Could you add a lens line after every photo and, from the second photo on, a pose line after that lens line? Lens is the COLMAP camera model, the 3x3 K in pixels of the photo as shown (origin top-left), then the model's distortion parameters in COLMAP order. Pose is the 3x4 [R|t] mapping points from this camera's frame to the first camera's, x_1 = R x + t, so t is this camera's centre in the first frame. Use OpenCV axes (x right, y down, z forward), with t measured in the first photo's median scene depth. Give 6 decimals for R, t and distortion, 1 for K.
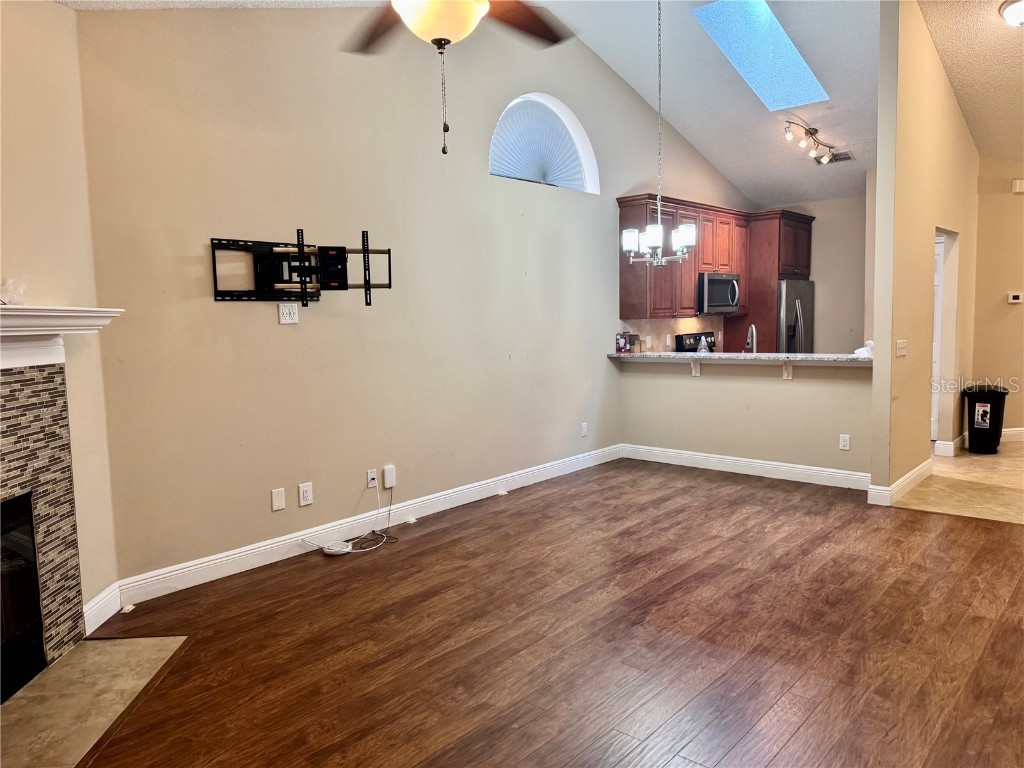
lens RADIAL K [[718.0, 0, 501.4], [0, 718.0, 381.7], [0, 0, 1]] dist [0.067683, -0.077983]
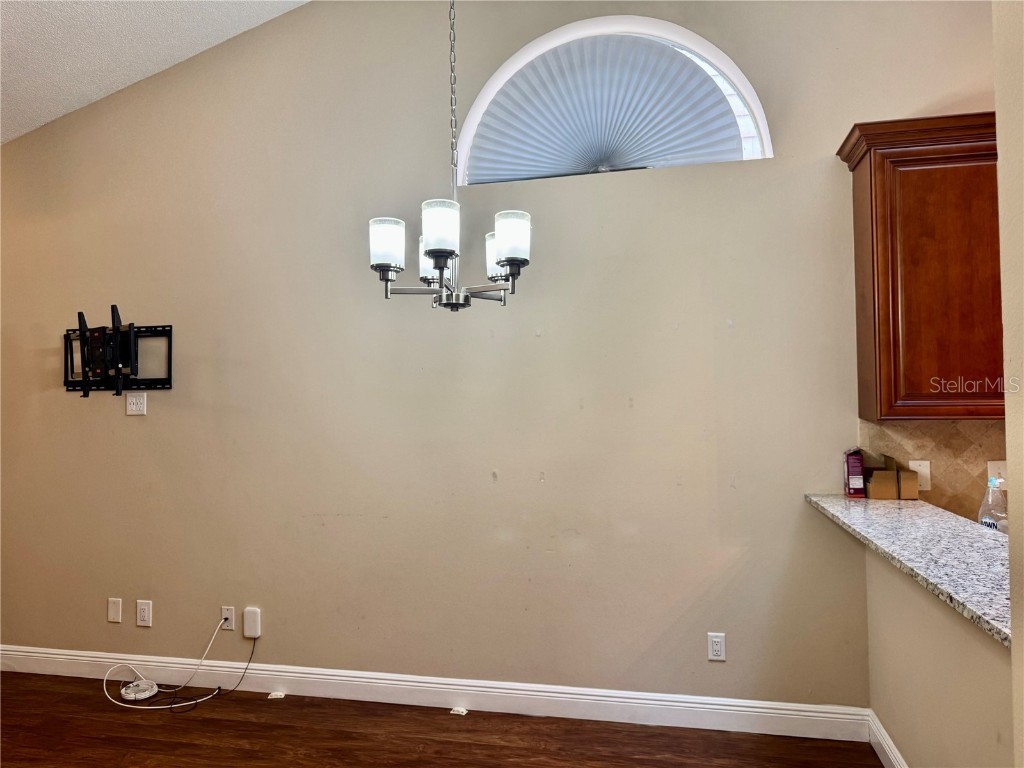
lens RADIAL K [[718.0, 0, 505.8], [0, 718.0, 383.5], [0, 0, 1]] dist [0.067683, -0.077983]
pose [[0.482584, -0.007412, -0.875818, 0.663716], [-0.080004, 0.995411, -0.052507, -0.100239], [0.872188, 0.095408, 0.479776, 0.891387]]
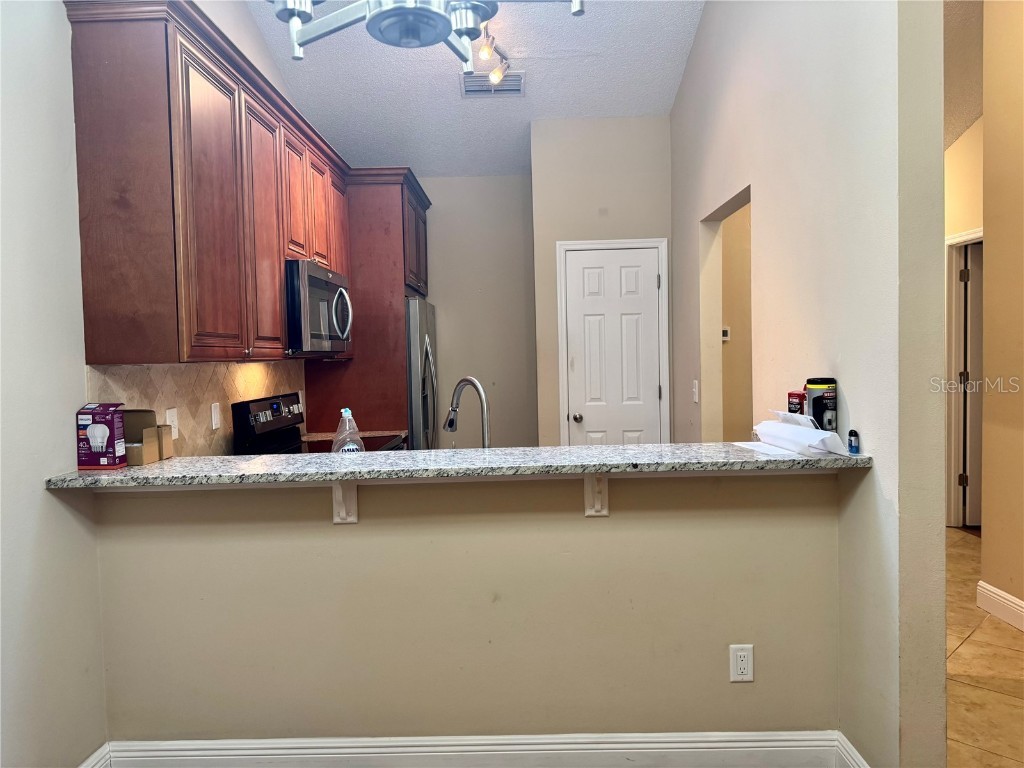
lens RADIAL K [[718.0, 0, 508.7], [0, 718.0, 386.6], [0, 0, 1]] dist [0.067683, -0.077983]
pose [[0.749059, -0.020059, 0.662200, 0.132800], [0.064724, 0.996976, -0.043014, -0.074410], [-0.659334, 0.075080, 0.748092, 0.933360]]
